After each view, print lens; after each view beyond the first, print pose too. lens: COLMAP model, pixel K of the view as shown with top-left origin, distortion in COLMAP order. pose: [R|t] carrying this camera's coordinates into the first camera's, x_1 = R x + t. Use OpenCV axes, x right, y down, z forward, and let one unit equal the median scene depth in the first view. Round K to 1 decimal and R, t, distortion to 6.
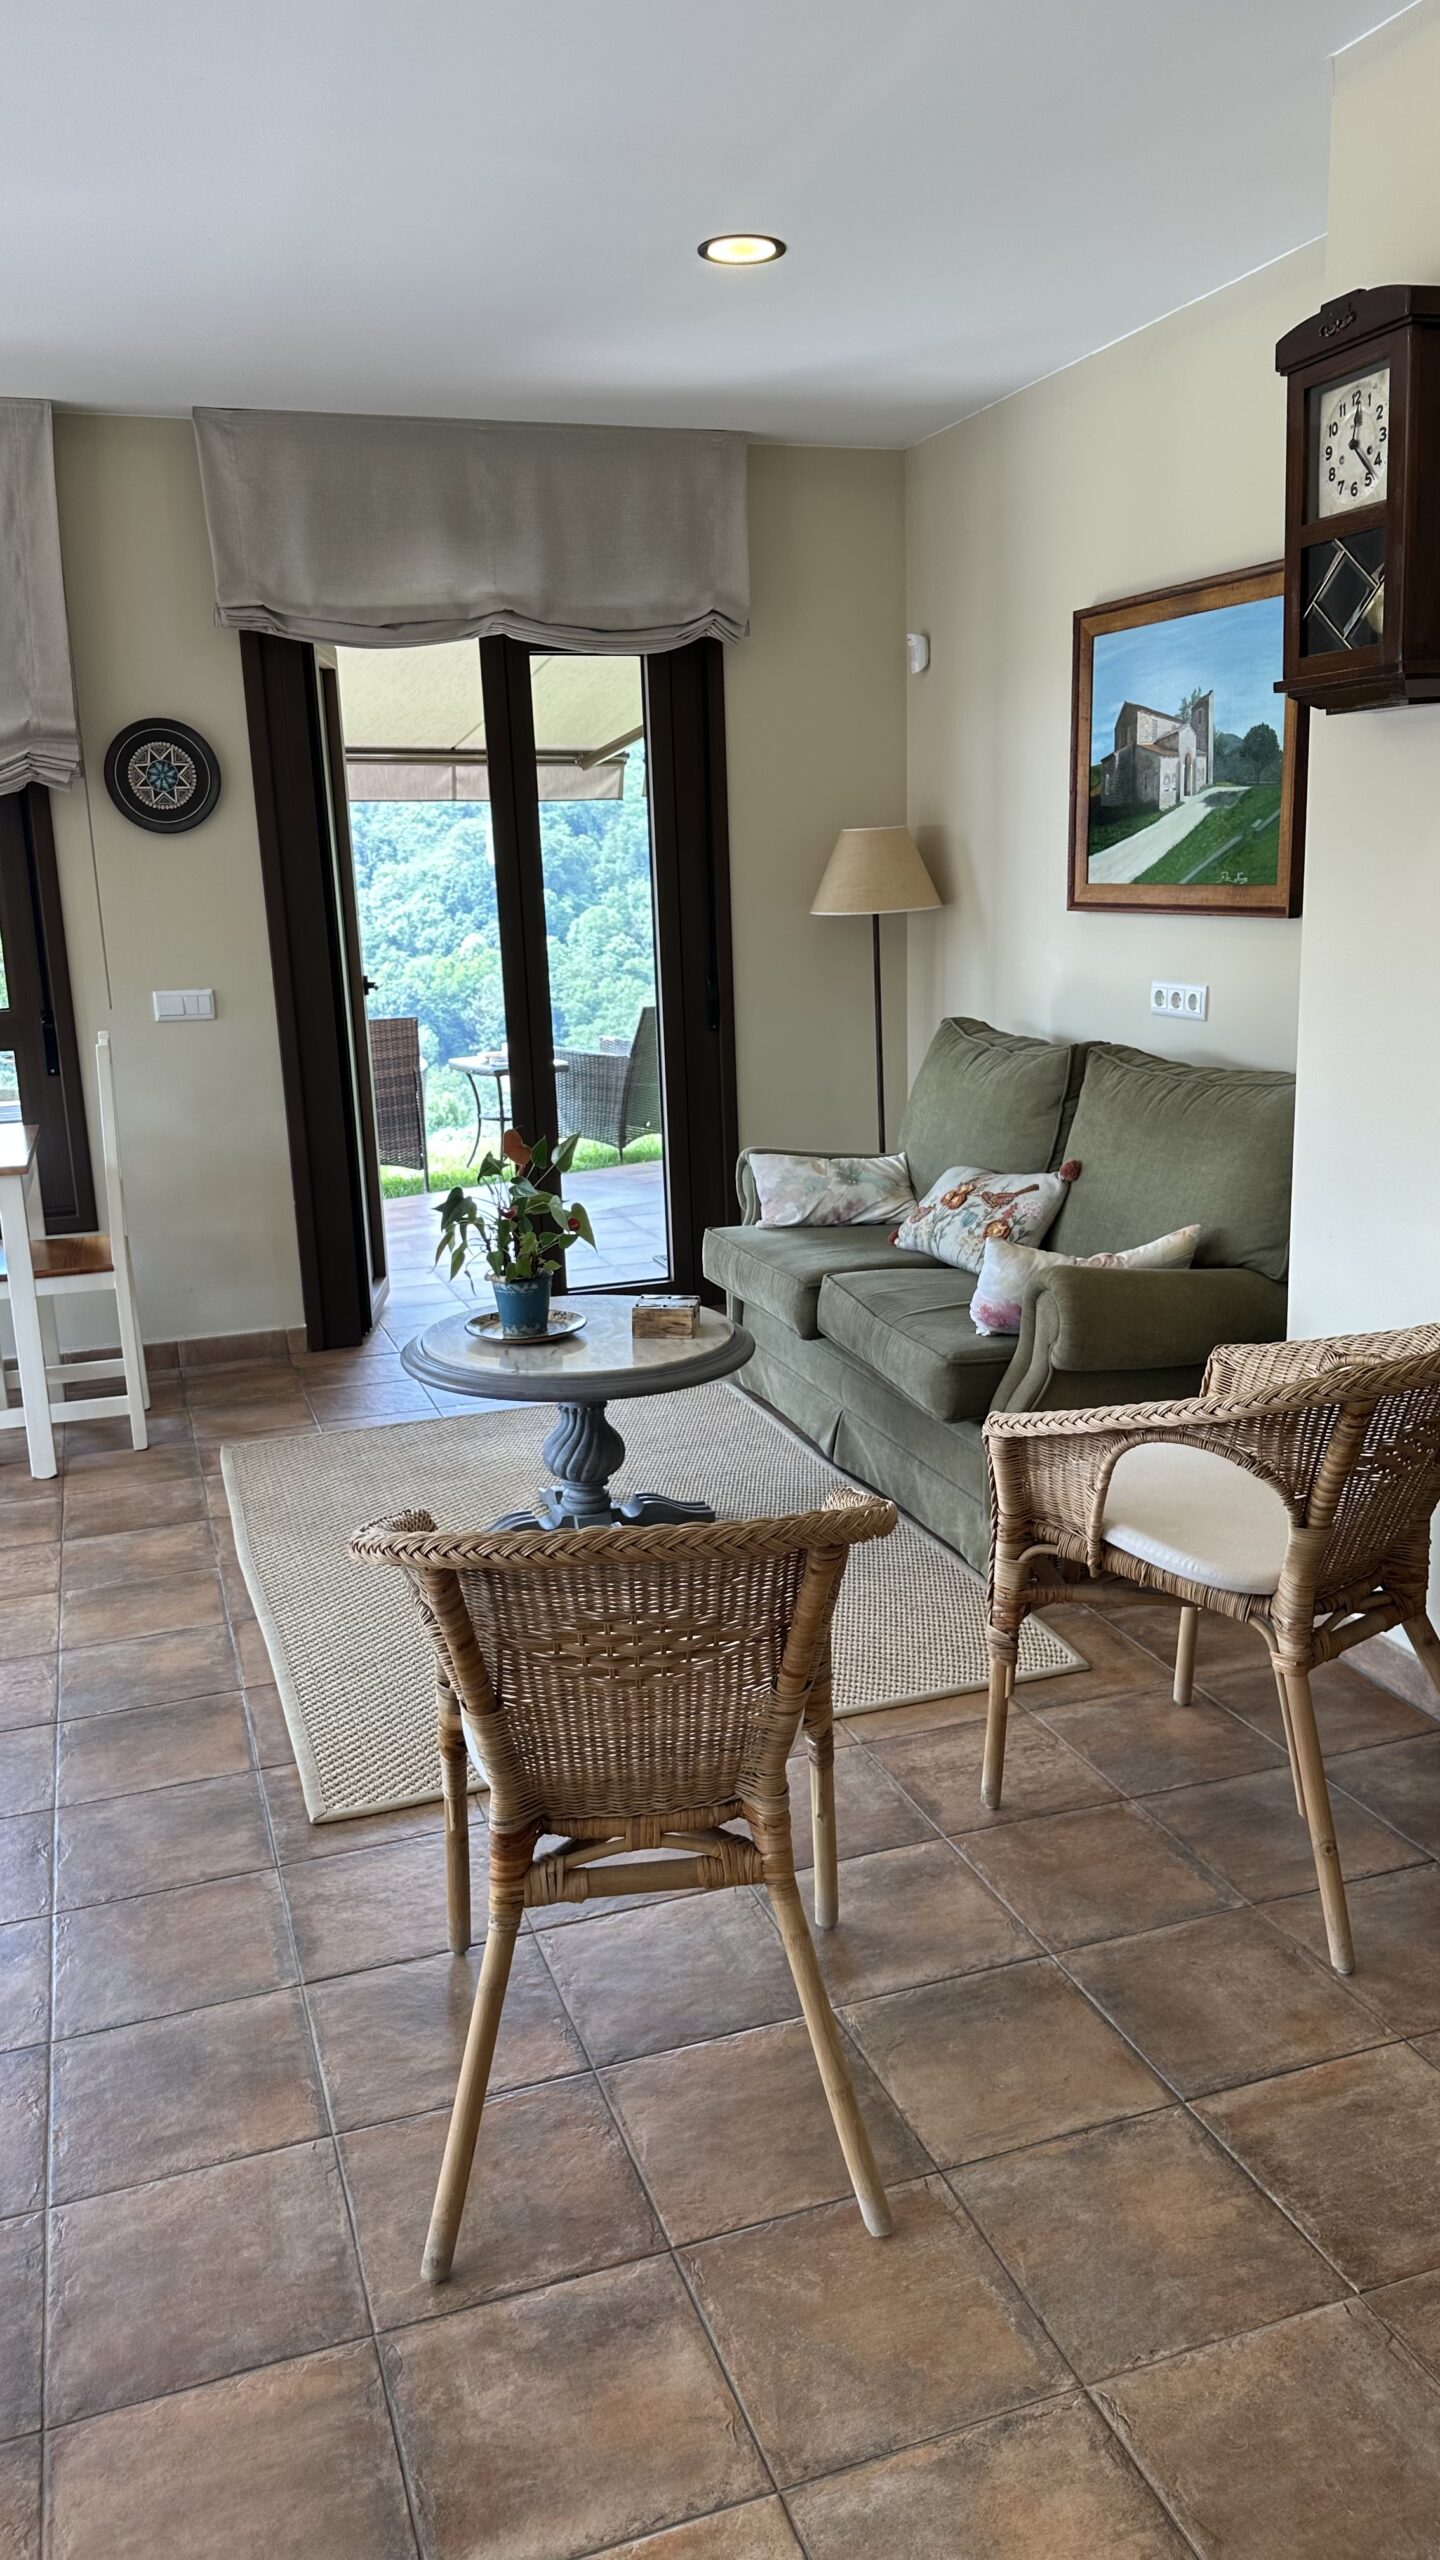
lens RADIAL K [[1811.1, 0, 727.6], [0, 1811.1, 1277.8], [0, 0, 1]] dist [0.075371, -0.109393]
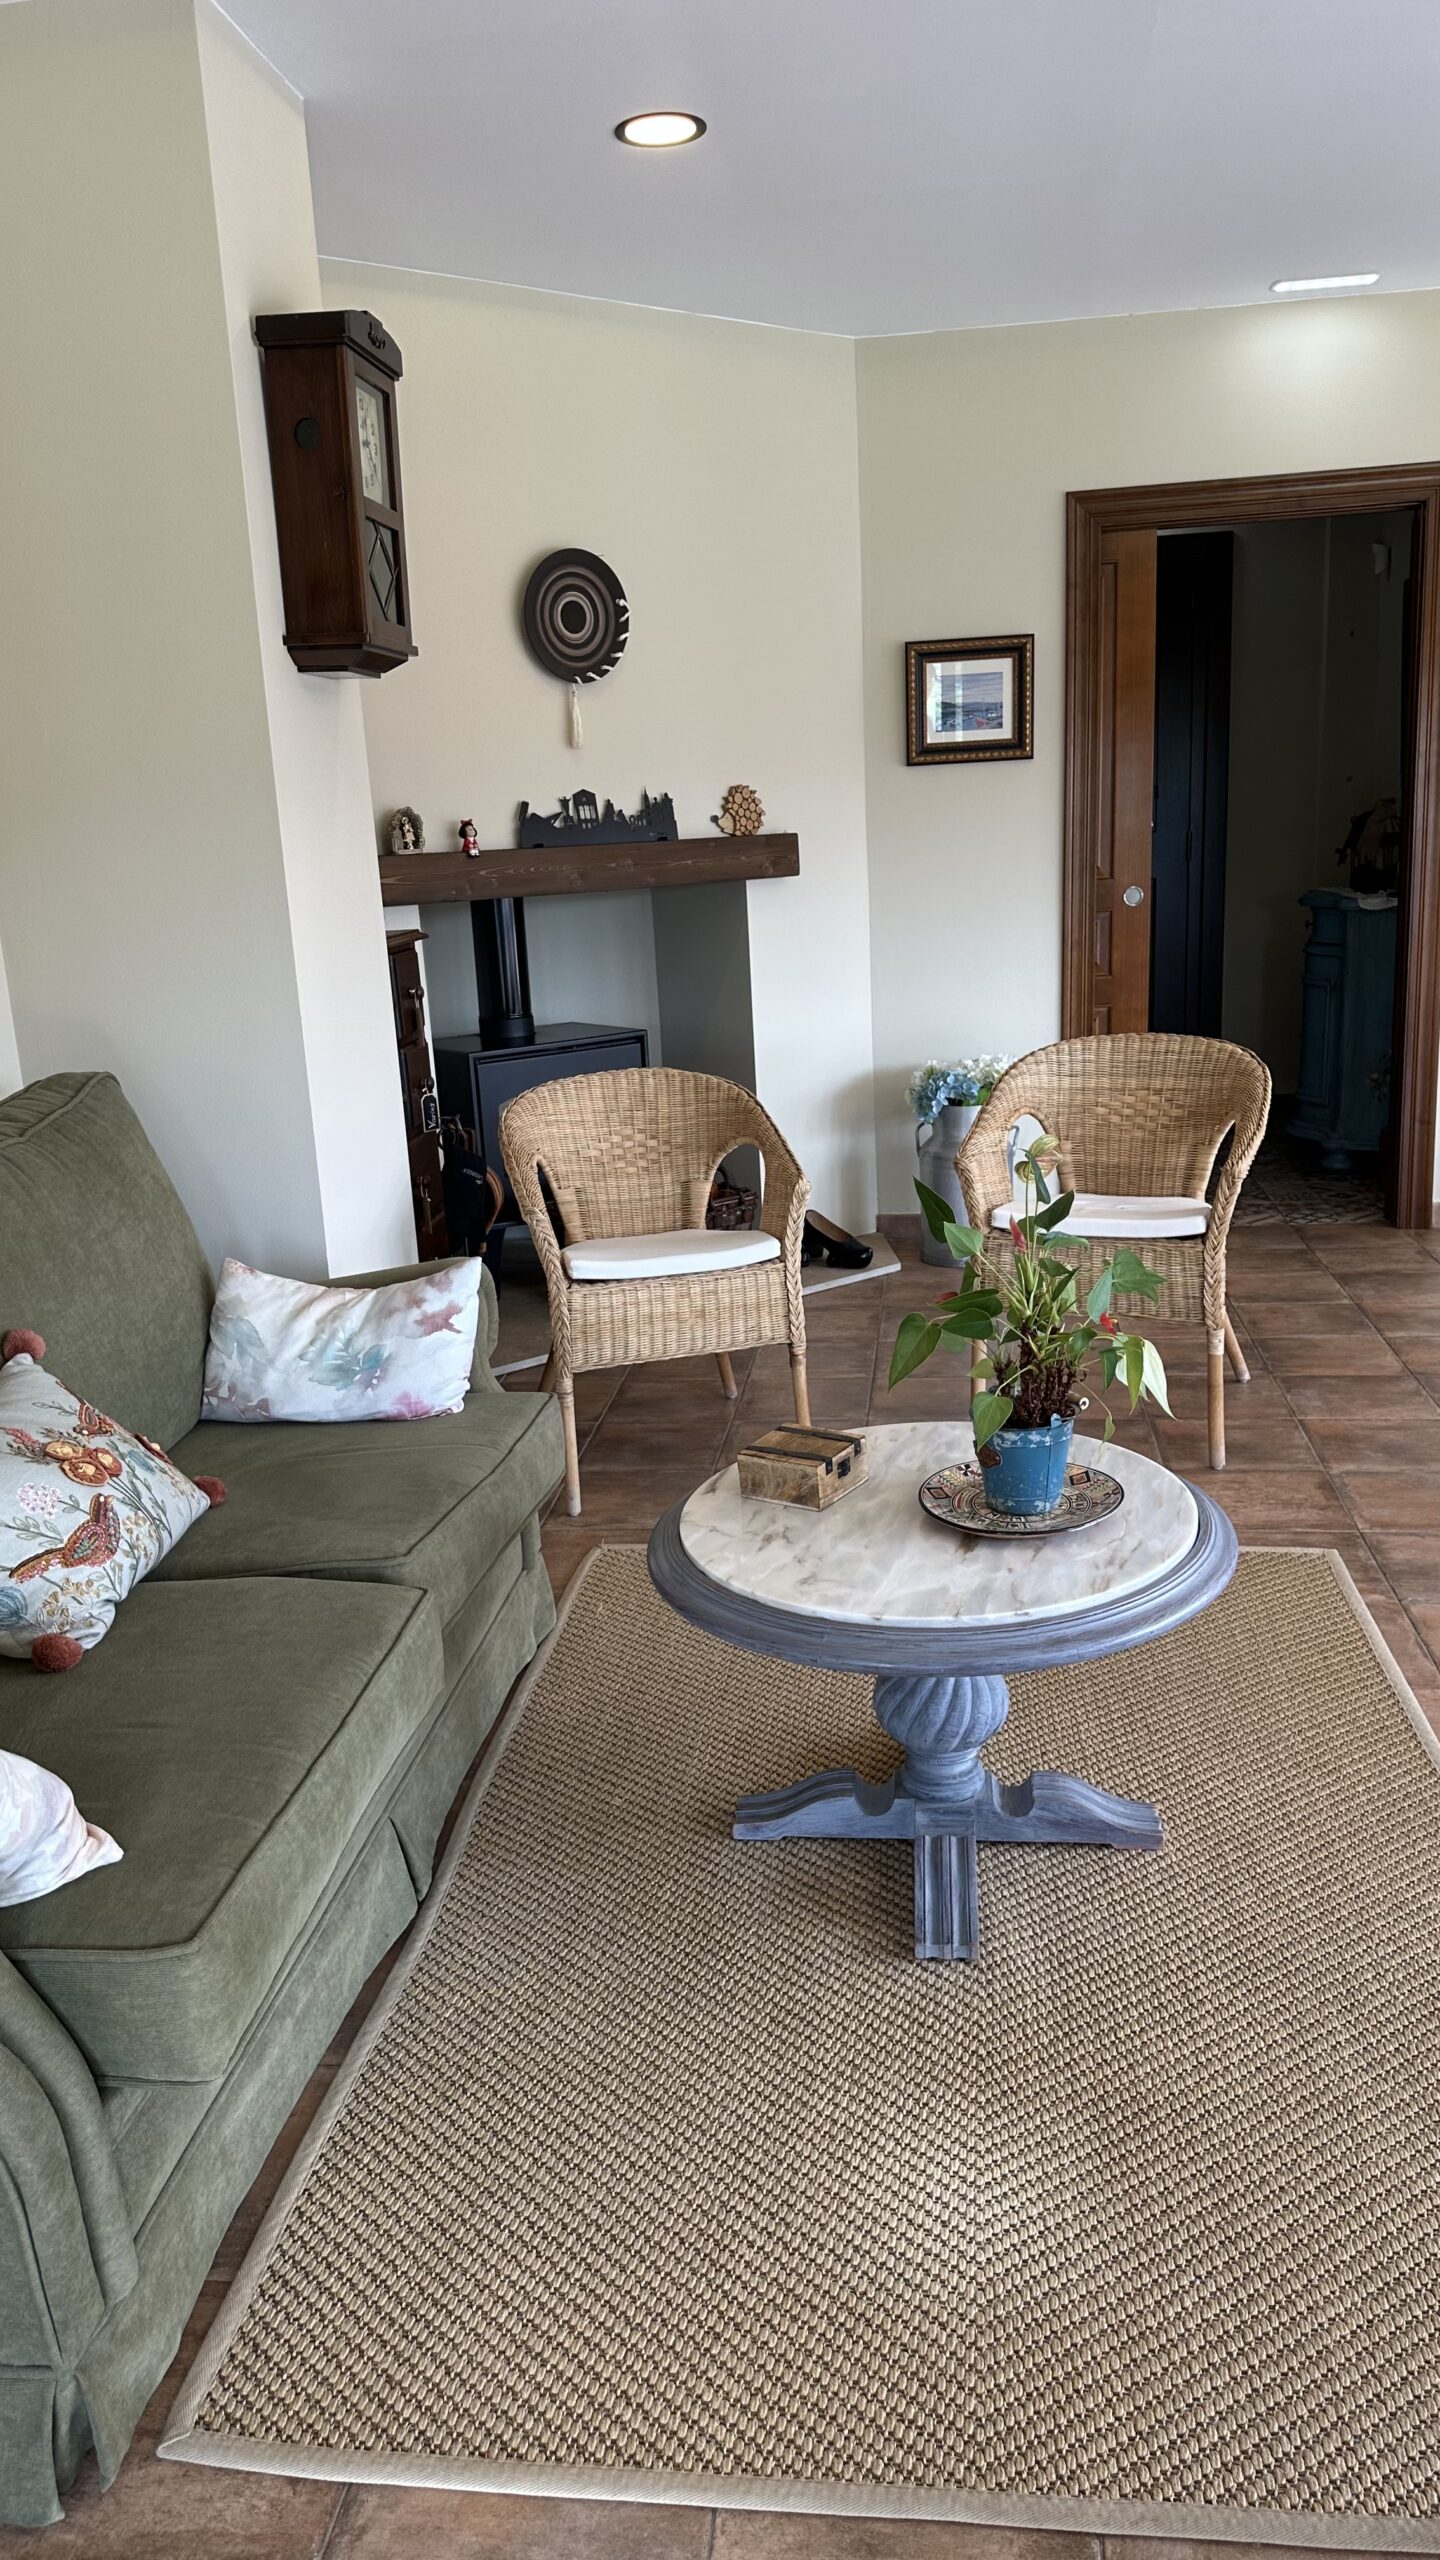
lens RADIAL K [[1776.1, 0, 710.9], [0, 1776.1, 1280.9], [0, 0, 1]] dist [0.168114, -0.348410]
pose [[-0.890105, -0.046253, 0.453403, -0.402013], [0.171651, 0.887559, 0.427521, -0.438591], [-0.422196, 0.458365, -0.782082, 2.071683]]
